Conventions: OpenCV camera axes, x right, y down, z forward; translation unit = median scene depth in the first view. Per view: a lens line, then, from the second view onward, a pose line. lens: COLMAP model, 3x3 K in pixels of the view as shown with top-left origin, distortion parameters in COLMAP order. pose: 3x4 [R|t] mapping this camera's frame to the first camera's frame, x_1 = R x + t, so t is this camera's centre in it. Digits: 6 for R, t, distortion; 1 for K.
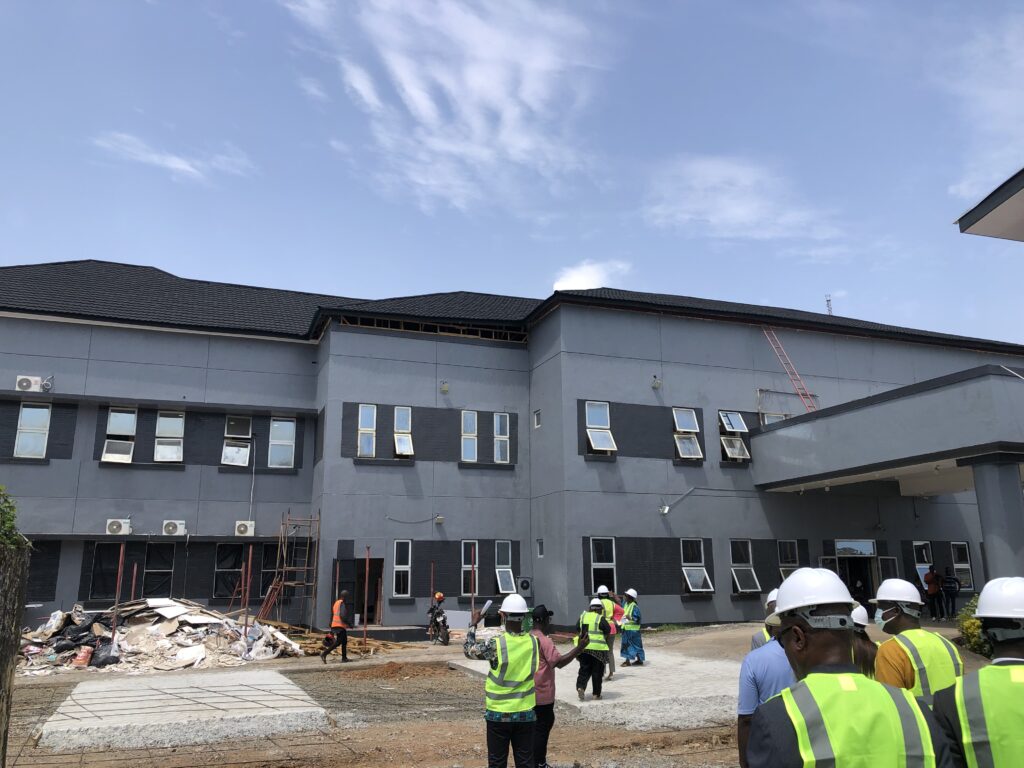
lens RADIAL K [[838.7, 0, 512.0], [0, 838.7, 384.0], [0, 0, 1]] dist [0.092821, -0.143731]
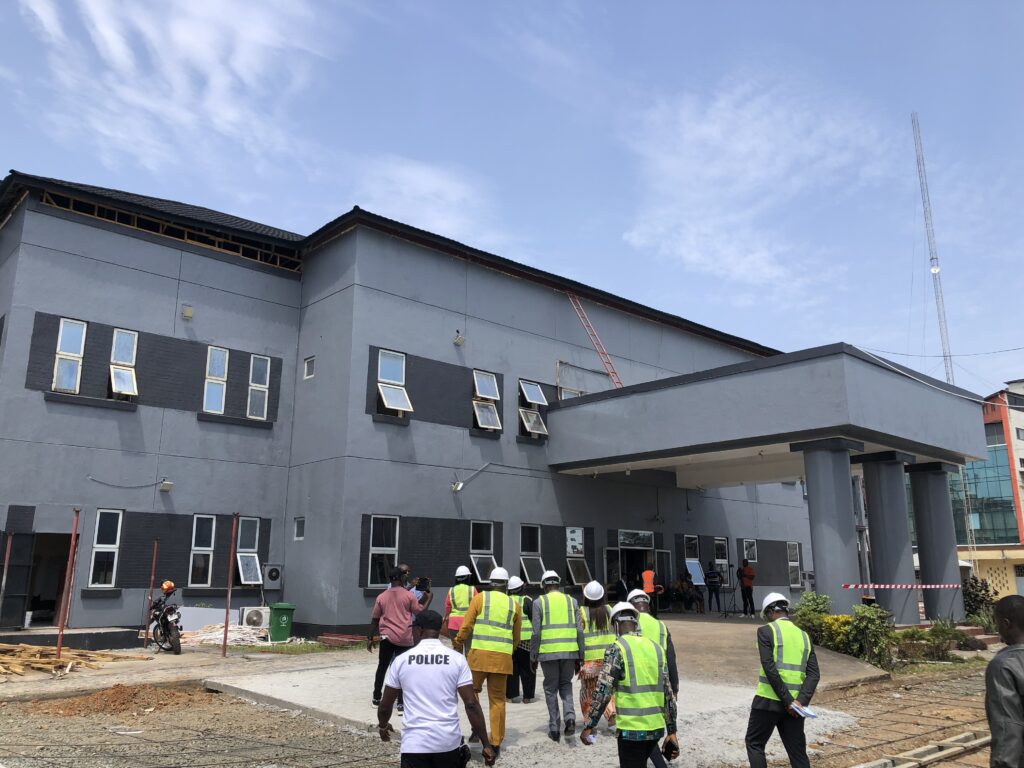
lens RADIAL K [[838.7, 0, 512.0], [0, 838.7, 384.0], [0, 0, 1]] dist [0.092821, -0.143731]
pose [[0.930769, 0.095767, 0.352843, -0.073877], [-0.096910, 0.995188, -0.014468, 0.052159], [-0.352531, -0.020727, 0.935570, 0.187495]]
